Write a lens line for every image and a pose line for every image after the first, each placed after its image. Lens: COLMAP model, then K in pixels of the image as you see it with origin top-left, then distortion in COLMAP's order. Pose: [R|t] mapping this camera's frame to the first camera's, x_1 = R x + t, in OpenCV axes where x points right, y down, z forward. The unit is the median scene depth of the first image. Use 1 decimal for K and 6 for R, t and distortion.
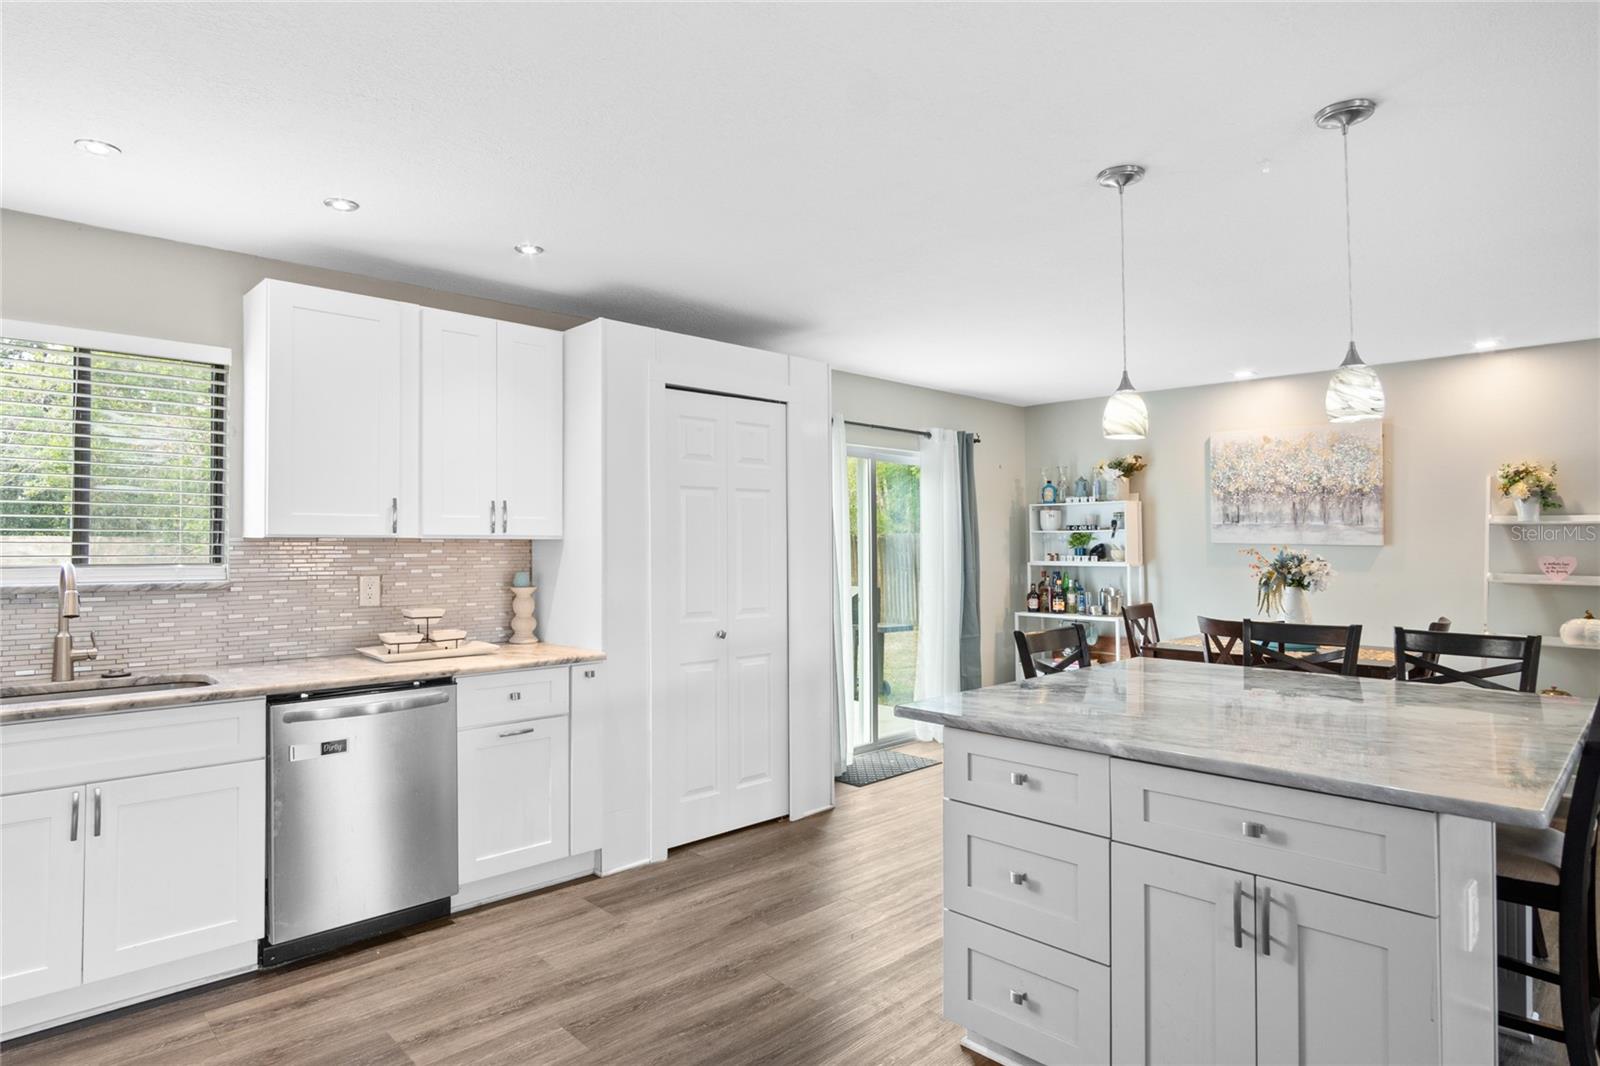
lens RADIAL K [[886.2, 0, 769.5], [0, 886.2, 507.1], [0, 0, 1]] dist [-0.022050, 0.000689]
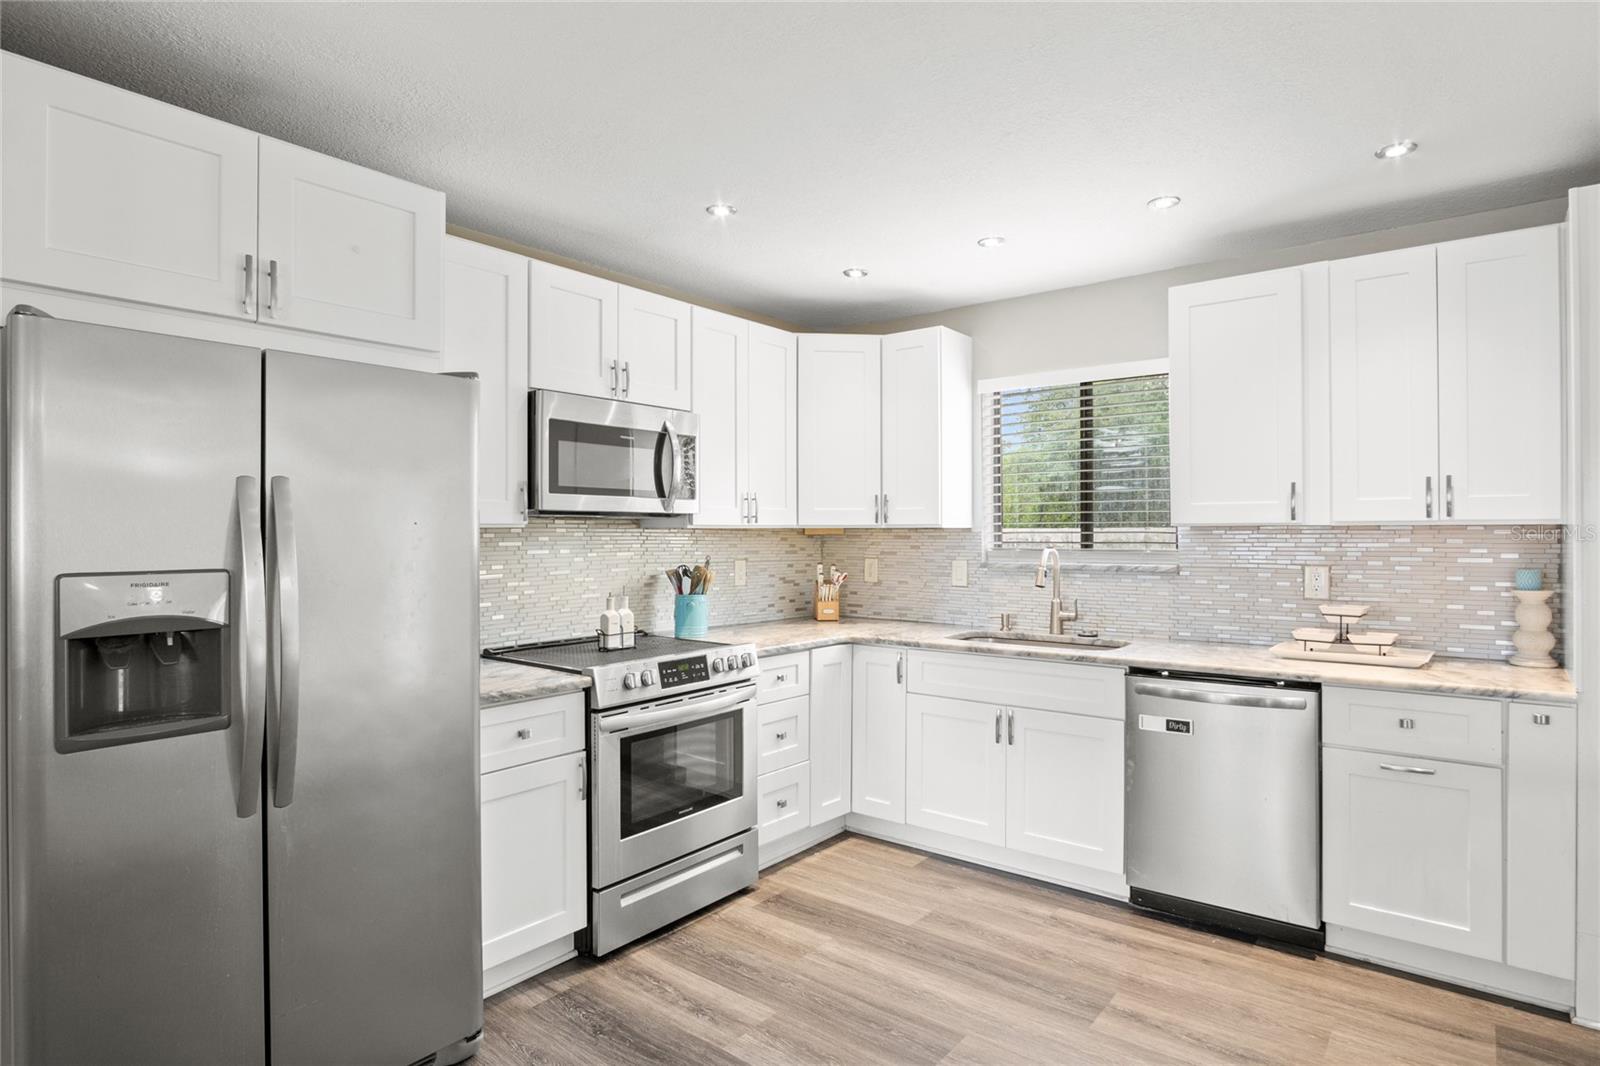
lens RADIAL K [[854.0, 0, 800.0], [0, 854.0, 533.0], [0, 0, 1]] dist [-0.022240, 0.002135]
pose [[0.146004, -0.001855, -0.989282, 0.337150], [0.045389, 0.998958, 0.004826, 0.013428], [0.988242, -0.045608, 0.145936, 0.319784]]
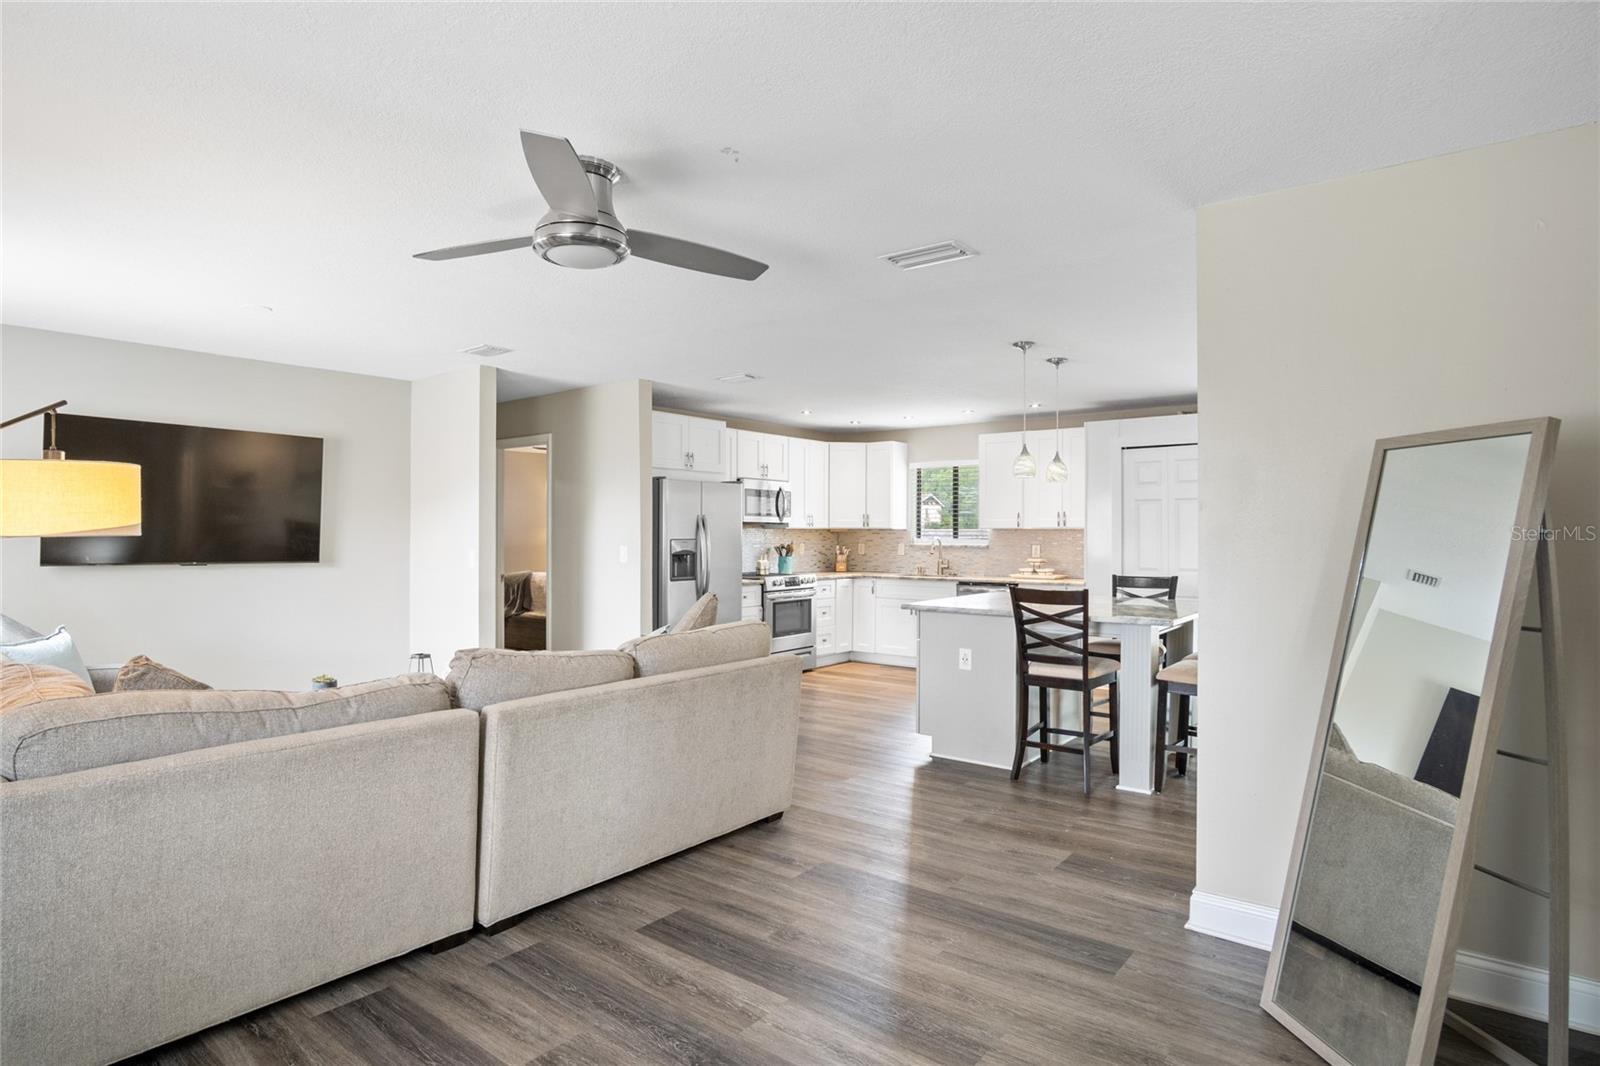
lens RADIAL K [[854.0, 0, 800.0], [0, 854.0, 533.0], [0, 0, 1]] dist [-0.022240, 0.002135]
pose [[0.156160, -0.000733, -0.987731, 1.643804], [0.040060, 0.999182, 0.005592, 0.007421], [0.986919, -0.040442, 0.156062, 0.017110]]
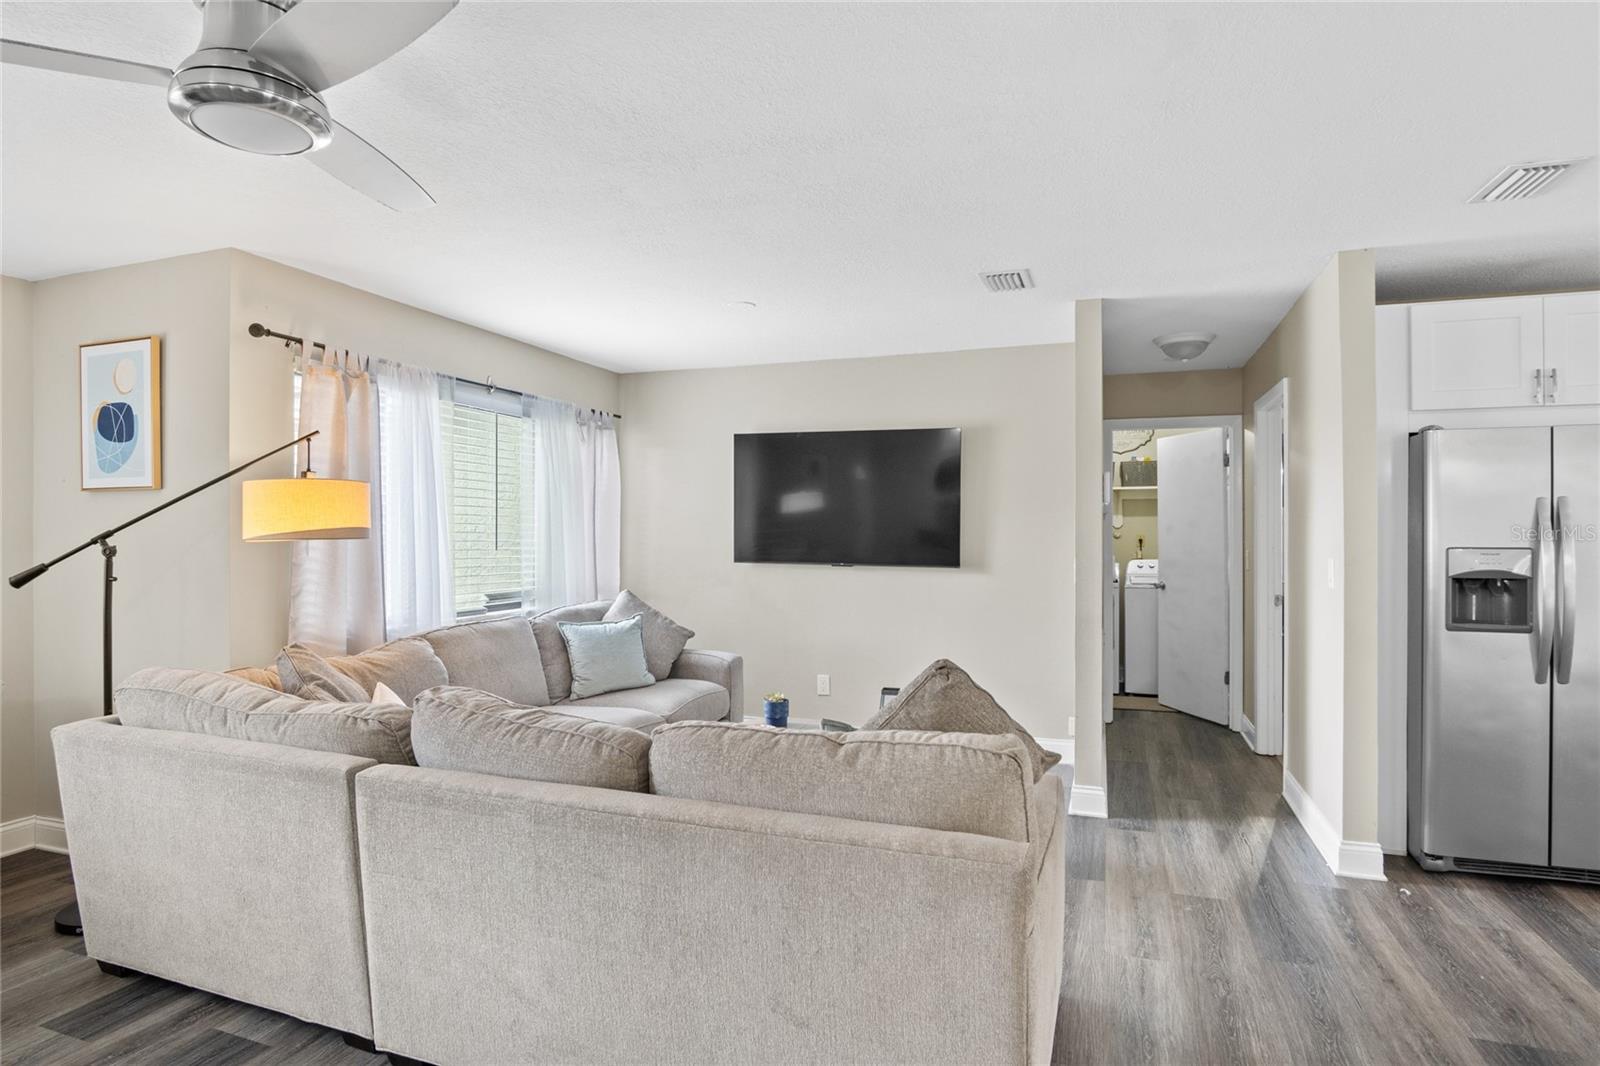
lens RADIAL K [[854.0, 0, 800.0], [0, 854.0, 533.0], [0, 0, 1]] dist [-0.022240, 0.002135]
pose [[-0.888563, 0.000883, -0.458753, 0.881958], [0.019805, 0.999140, -0.036437, 0.022411], [0.458326, -0.041462, -0.887816, 0.494501]]
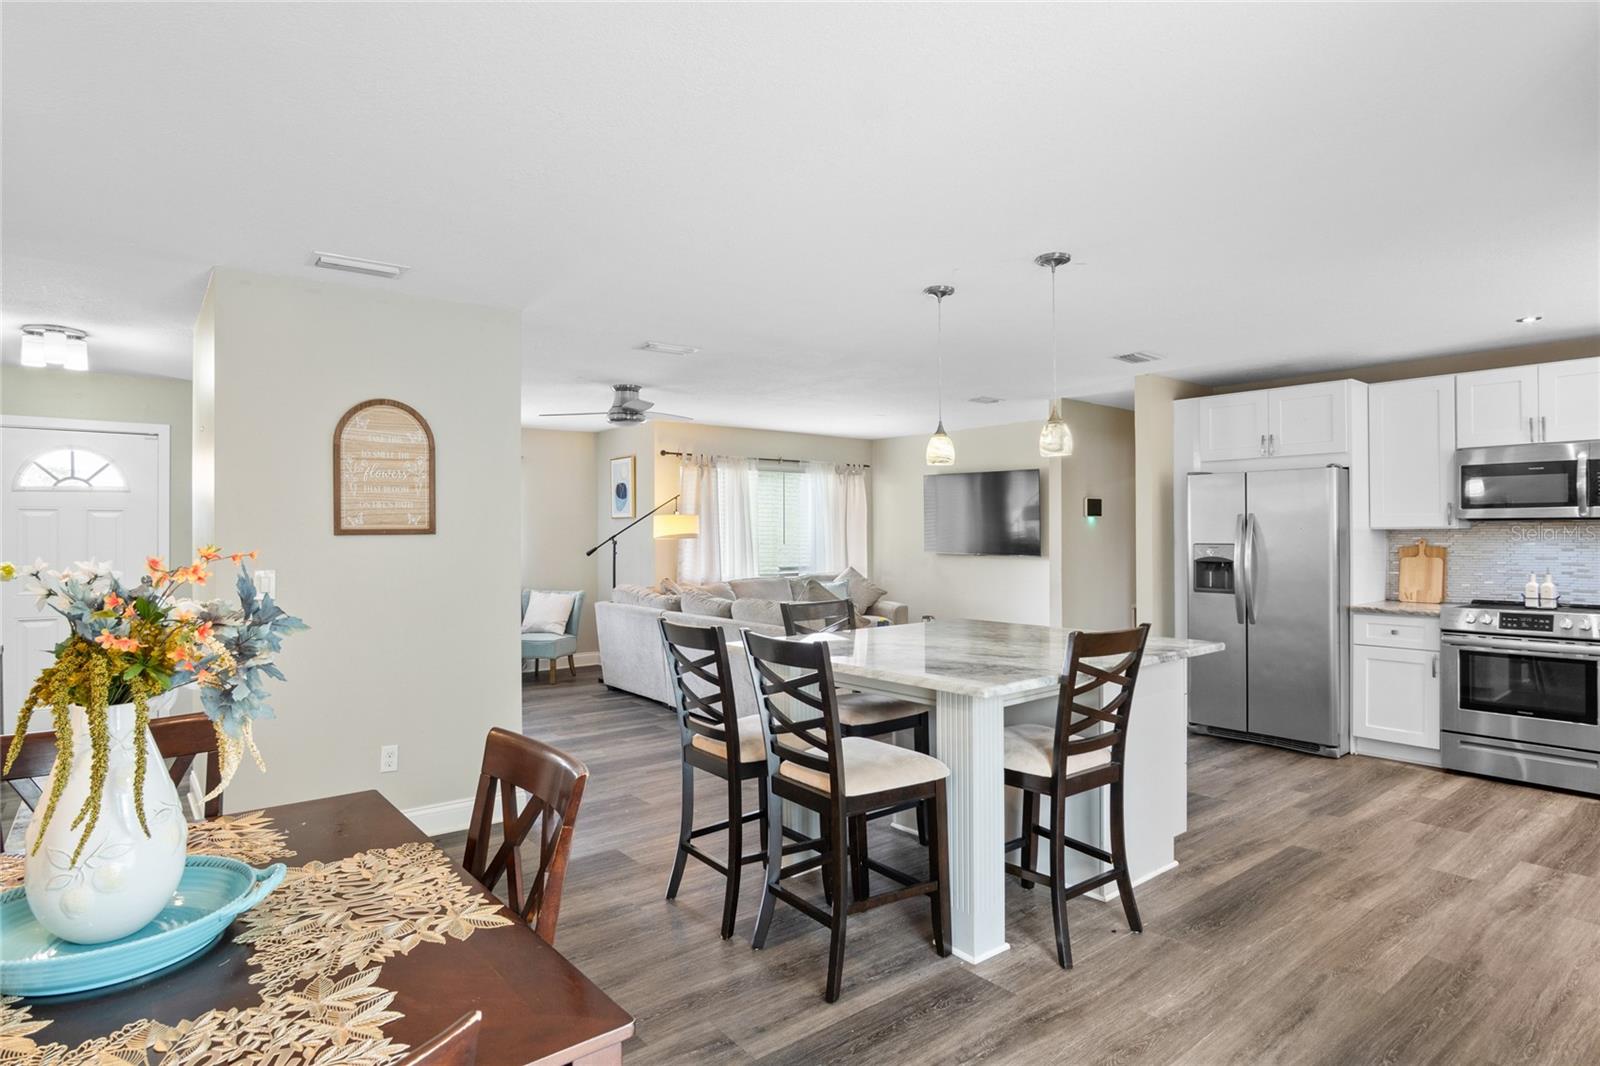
lens RADIAL K [[854.0, 0, 800.0], [0, 854.0, 533.0], [0, 0, 1]] dist [-0.022240, 0.002135]
pose [[-0.997342, 0.002920, 0.072806, 0.478053], [-0.000254, 0.999051, -0.043549, 0.066242], [-0.072864, -0.043452, -0.996395, 1.587572]]
